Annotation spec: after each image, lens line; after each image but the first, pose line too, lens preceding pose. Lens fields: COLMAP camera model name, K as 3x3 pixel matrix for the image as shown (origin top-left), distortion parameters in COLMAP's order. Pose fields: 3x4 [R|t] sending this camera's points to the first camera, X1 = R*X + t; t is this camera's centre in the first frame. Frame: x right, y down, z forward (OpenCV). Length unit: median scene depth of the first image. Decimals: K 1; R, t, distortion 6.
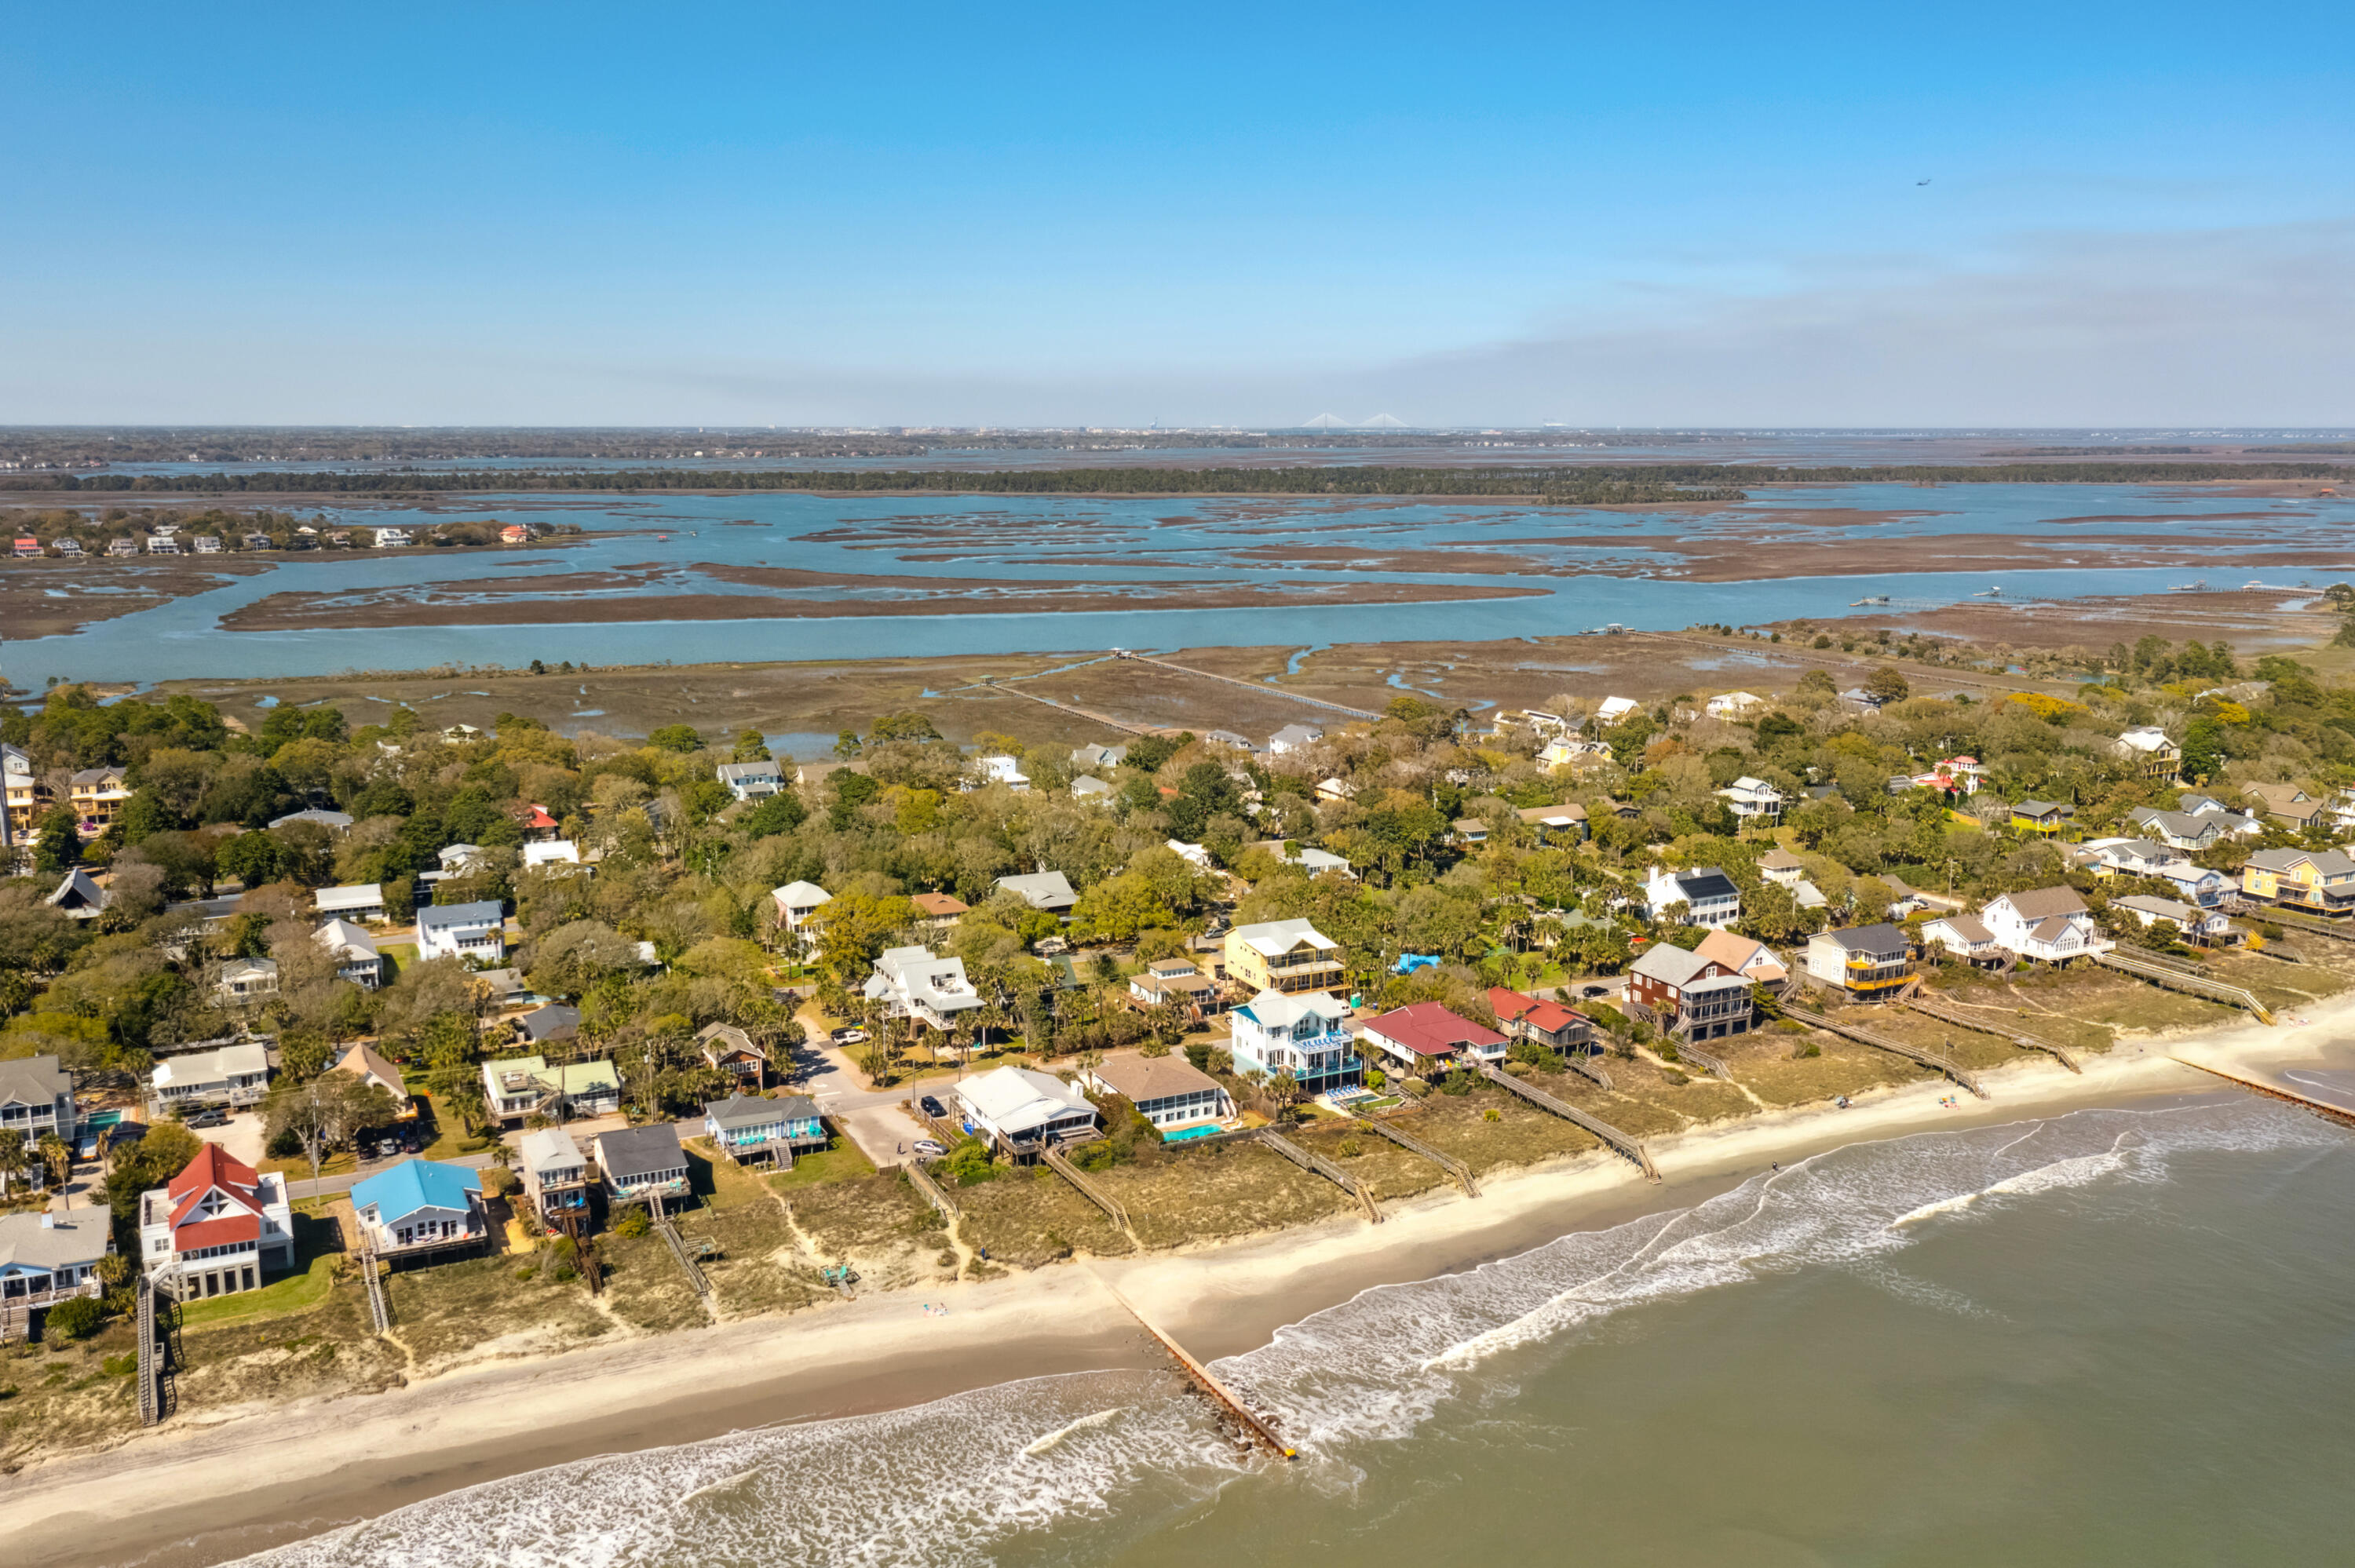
lens RADIAL K [[1907.3, 0, 1177.5], [0, 1907.3, 784.0], [0, 0, 1]] dist [-0.006472, 0.000926]
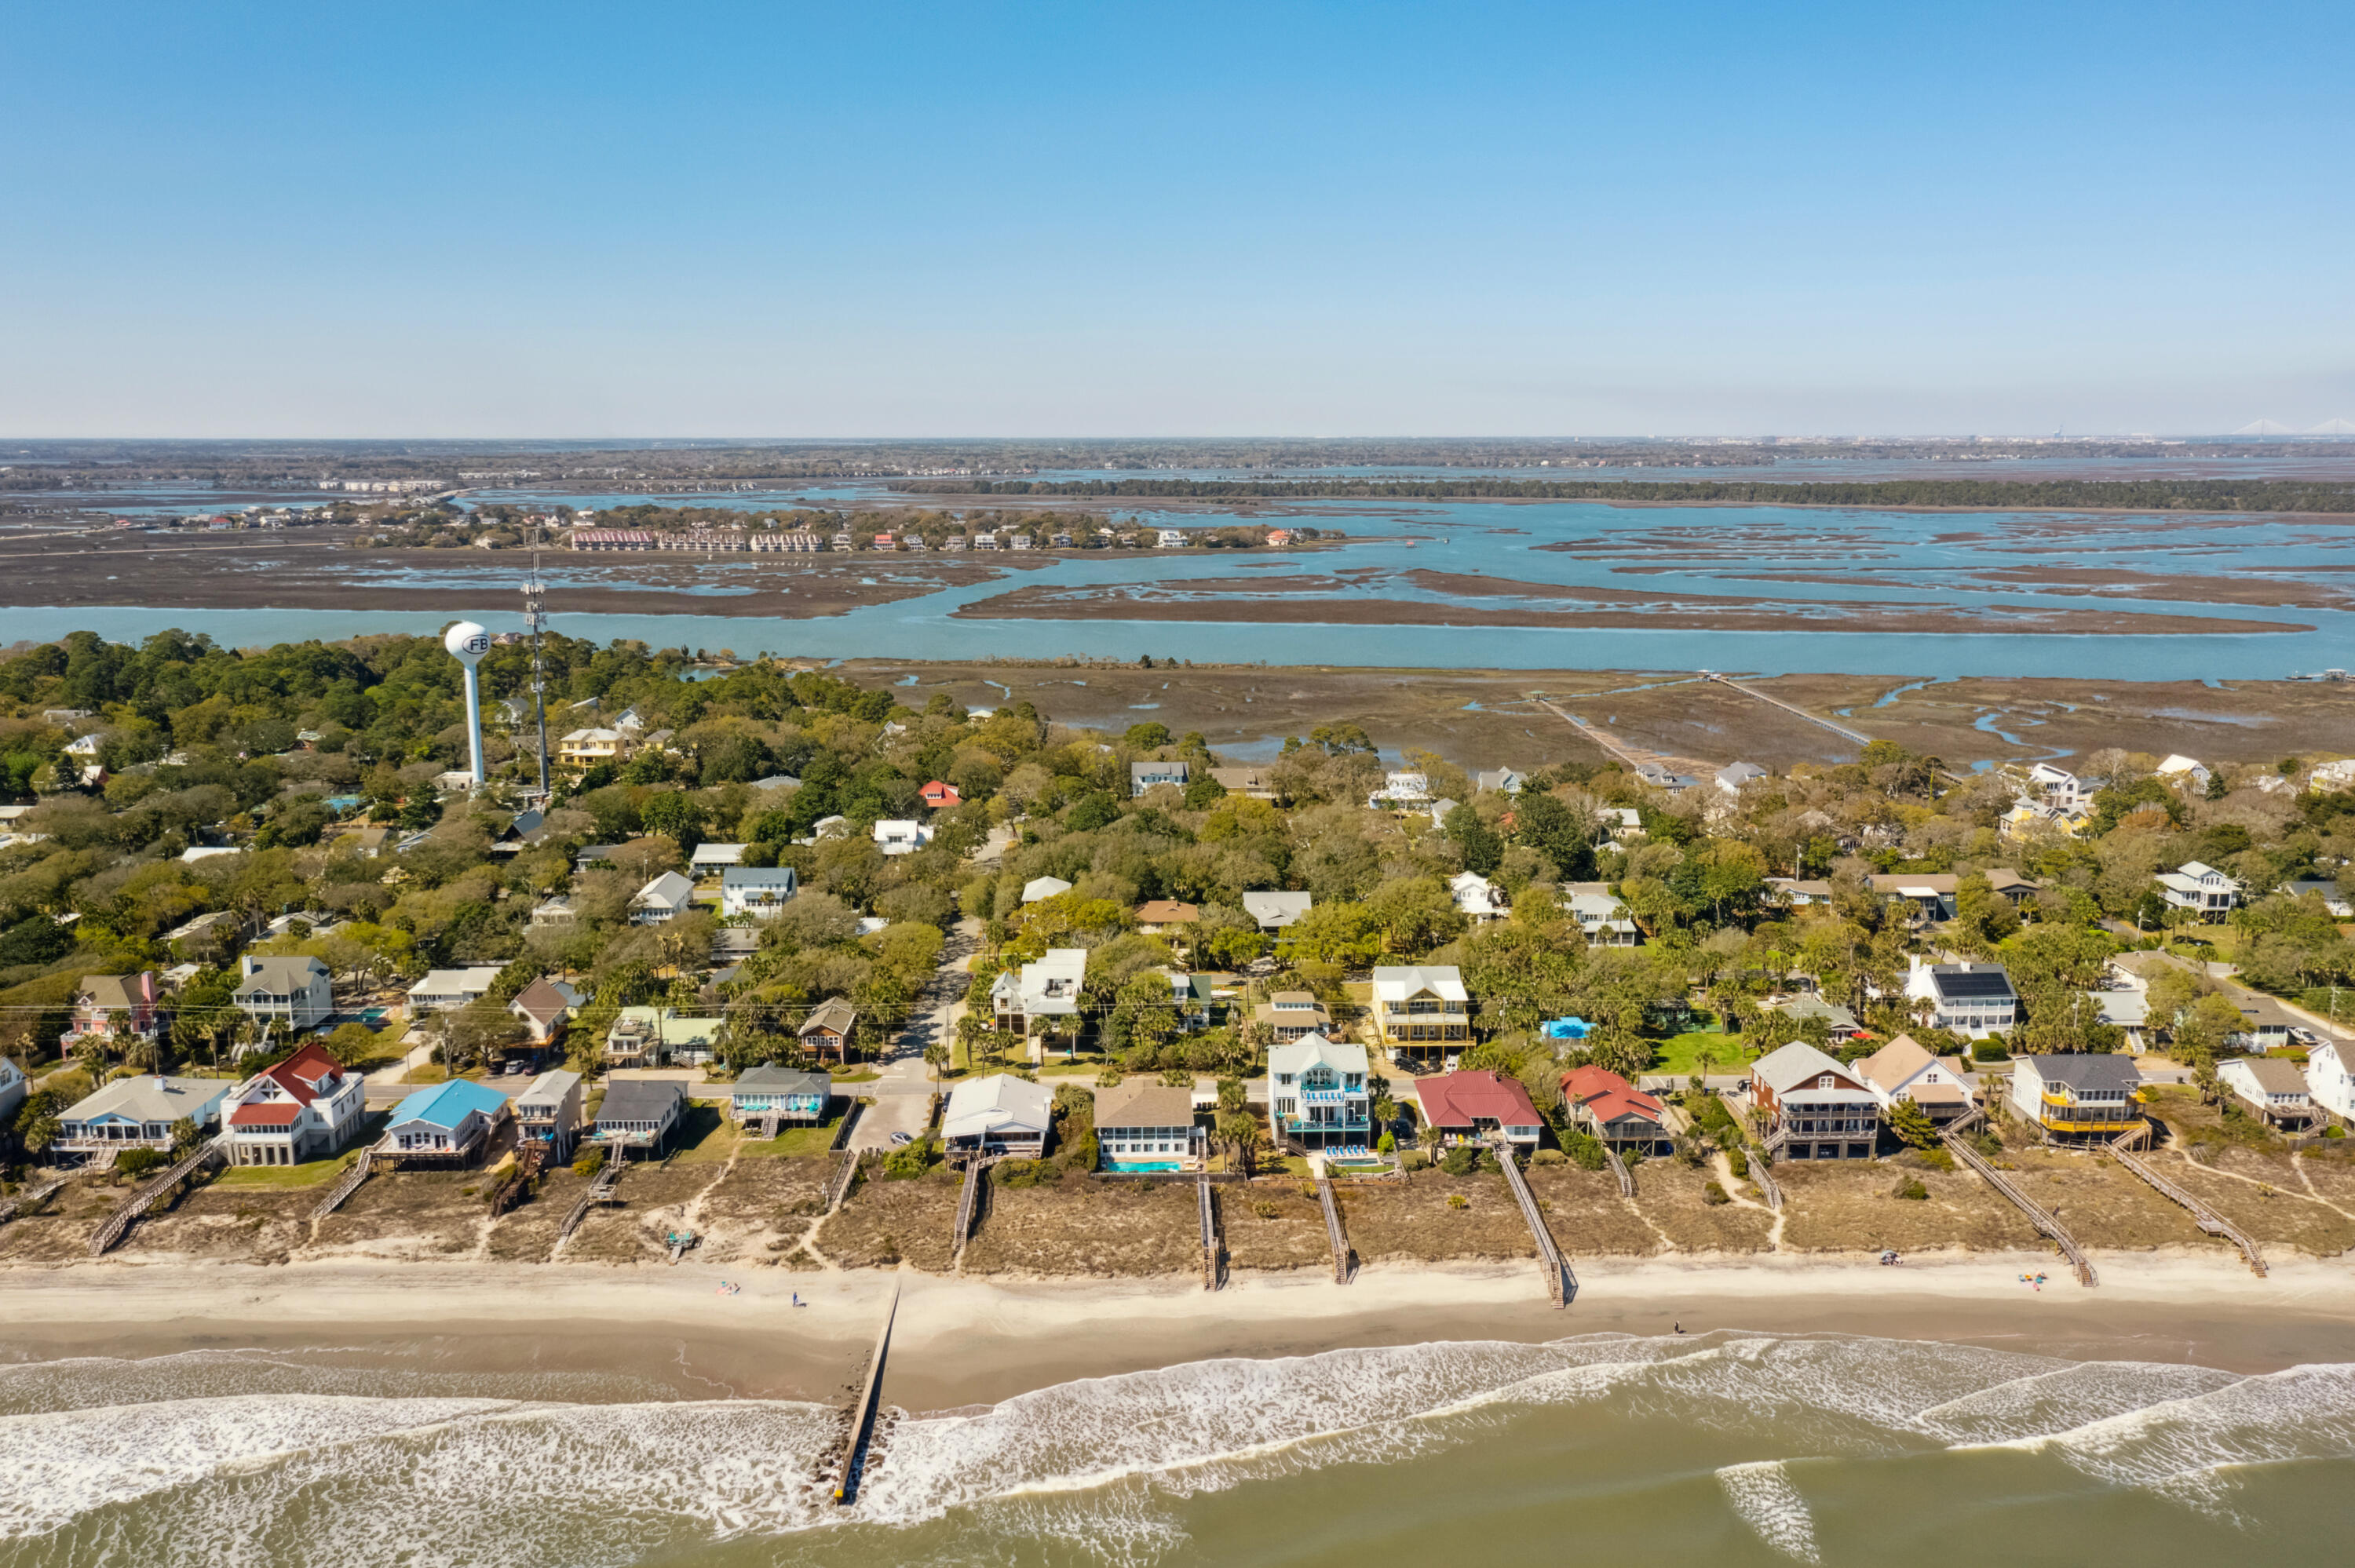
lens RADIAL K [[1848.6, 0, 1177.5], [0, 1848.6, 784.0], [0, 0, 1]] dist [-0.010691, 0.002391]
pose [[0.902708, 0.074385, -0.423774, 0.358307], [-0.074125, 0.997102, 0.017123, -0.027969], [0.423819, 0.015955, 0.905606, 0.119925]]
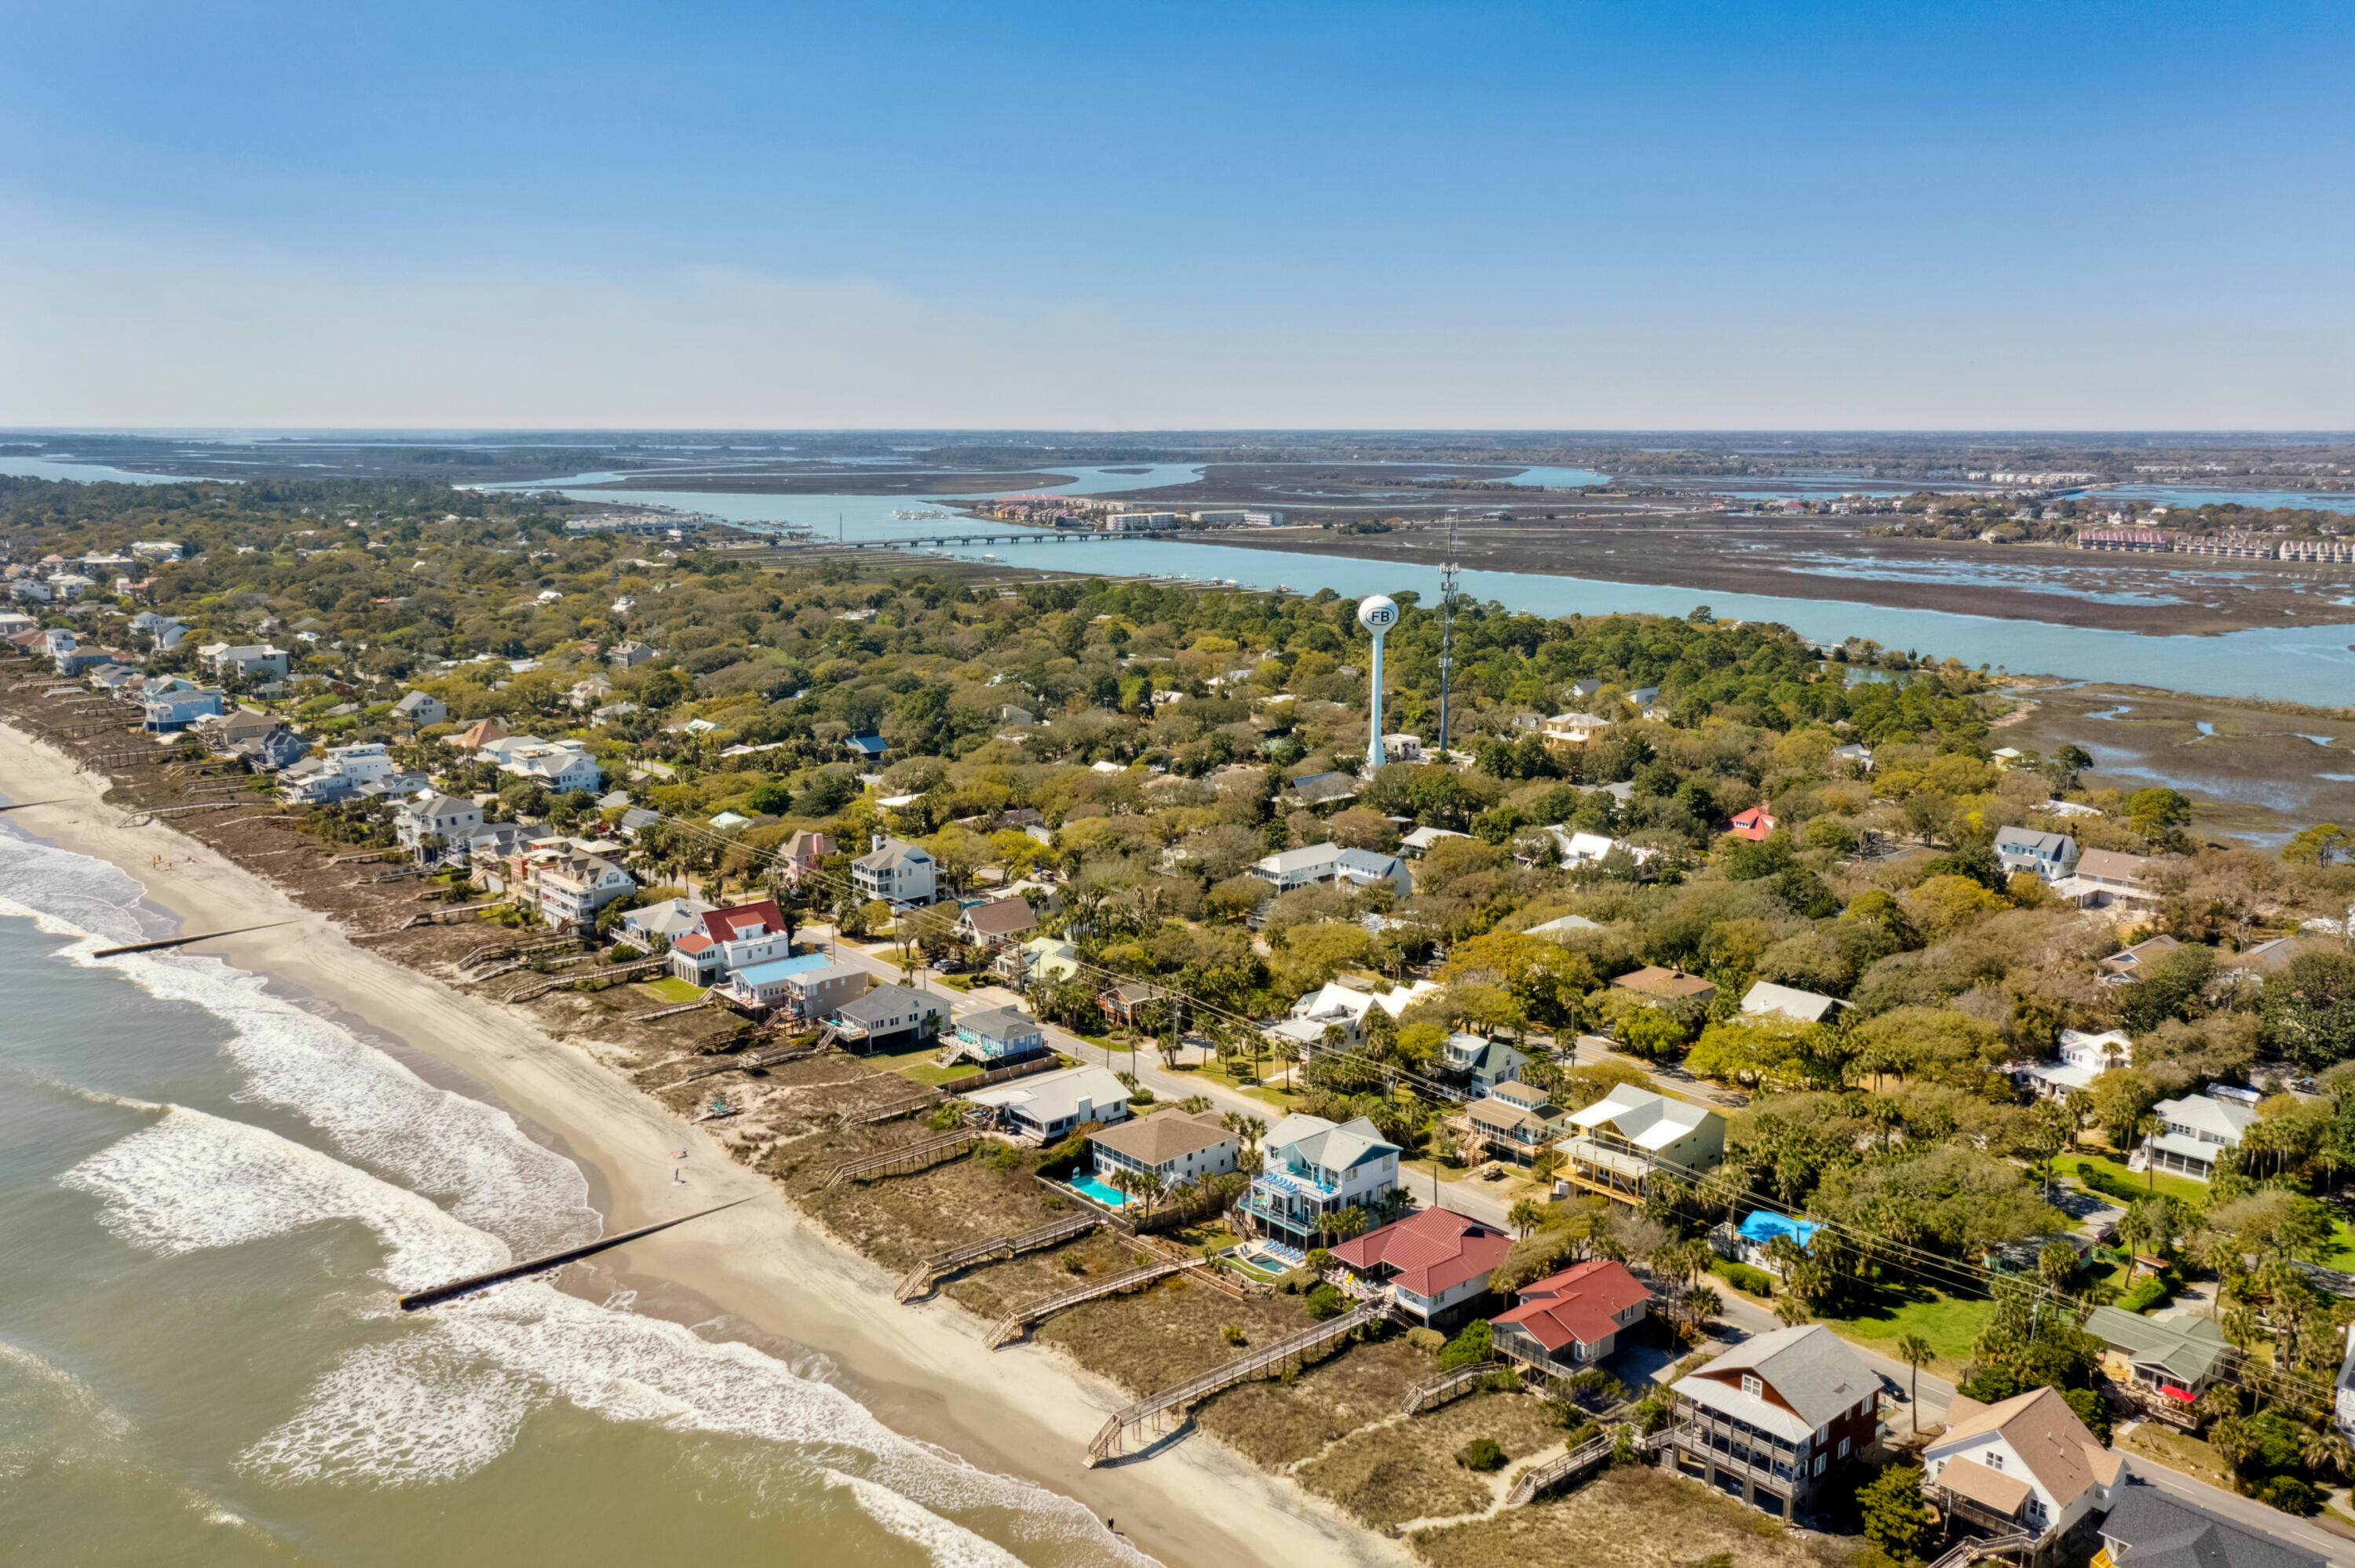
lens RADIAL K [[1848.6, 0, 1177.5], [0, 1848.6, 784.0], [0, 0, 1]] dist [-0.010691, 0.002391]
pose [[0.246595, 0.175695, -0.953059, 0.728635], [-0.172899, 0.975627, 0.135119, -0.120134], [0.953571, 0.131463, 0.270962, 0.665646]]
